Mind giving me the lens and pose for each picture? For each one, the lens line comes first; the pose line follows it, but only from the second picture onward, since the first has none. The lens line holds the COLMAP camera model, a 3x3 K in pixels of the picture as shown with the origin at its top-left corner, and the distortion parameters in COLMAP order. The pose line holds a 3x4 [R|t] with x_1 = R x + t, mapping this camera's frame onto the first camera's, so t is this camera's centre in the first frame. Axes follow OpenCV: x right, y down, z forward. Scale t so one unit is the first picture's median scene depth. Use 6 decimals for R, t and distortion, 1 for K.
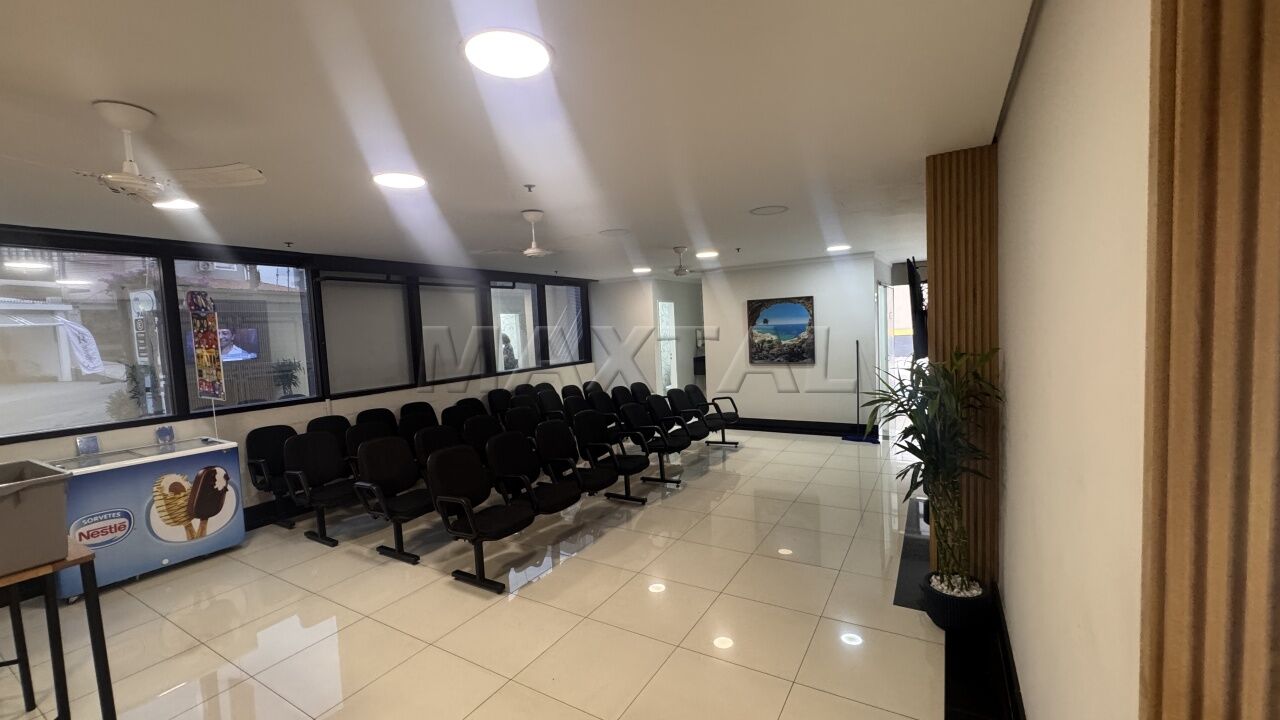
lens RADIAL K [[510.5, 0, 640.0], [0, 510.5, 360.0], [0, 0, 1]] dist [-0.001249, 0.000203]
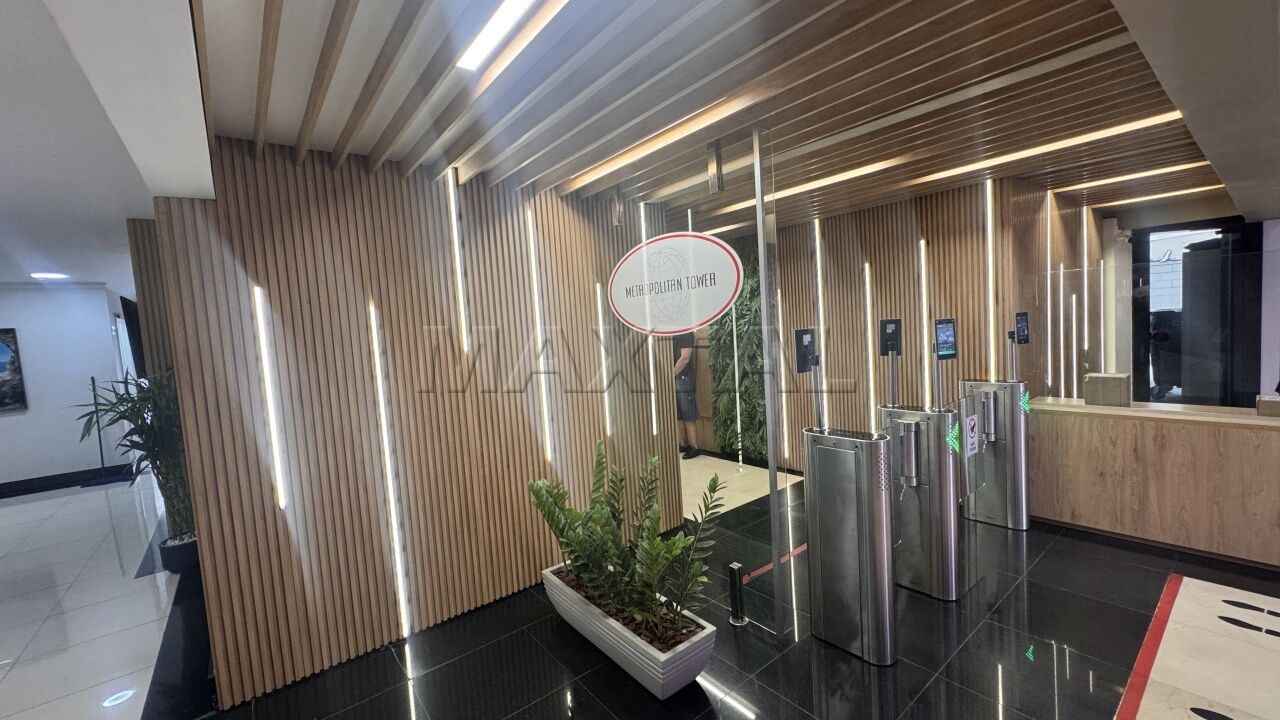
lens RADIAL K [[510.5, 0, 640.0], [0, 510.5, 360.0], [0, 0, 1]] dist [-0.001249, 0.000203]
pose [[0.360519, -0.040898, 0.931855, -0.075893], [0.109536, 0.993982, 0.001247, 0.040204], [-0.926298, 0.101622, 0.362829, -0.261157]]
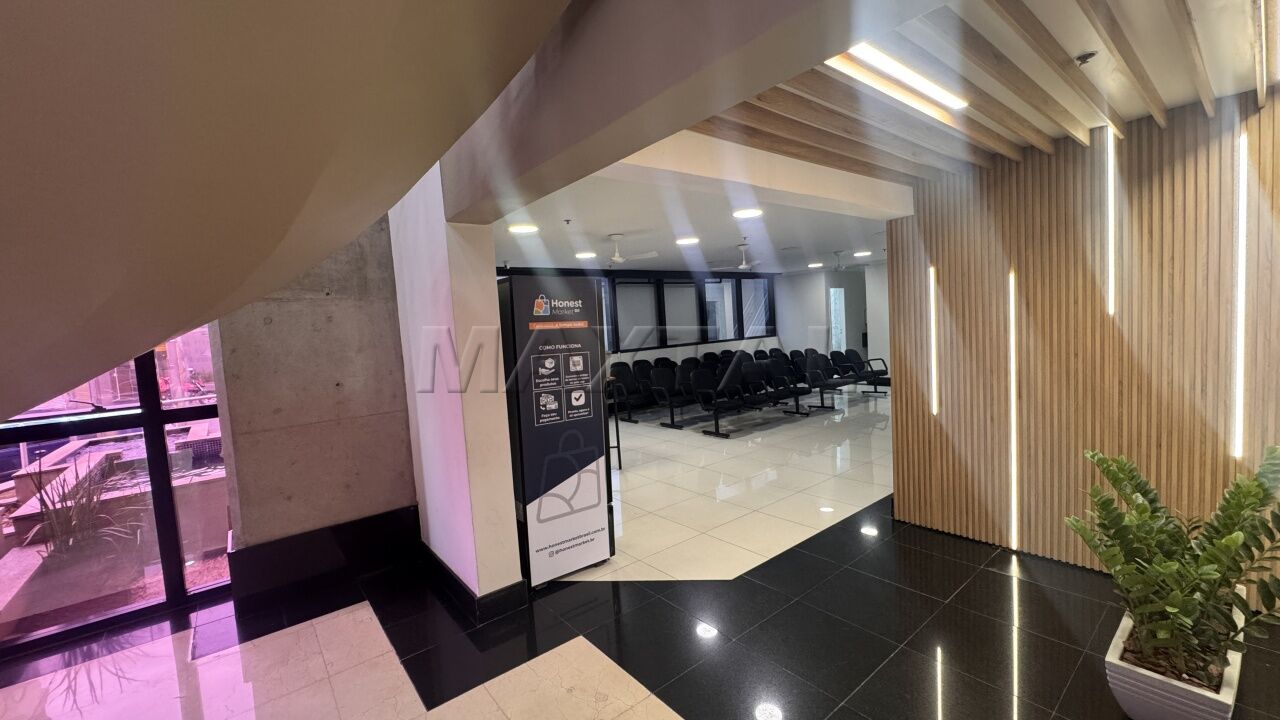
lens RADIAL K [[510.5, 0, 640.0], [0, 510.5, 360.0], [0, 0, 1]] dist [-0.001249, 0.000203]
pose [[0.937187, 0.015119, -0.348499, 0.050696], [-0.005488, 0.999576, 0.028607, 0.042938], [0.348784, -0.024897, 0.936873, -0.496472]]
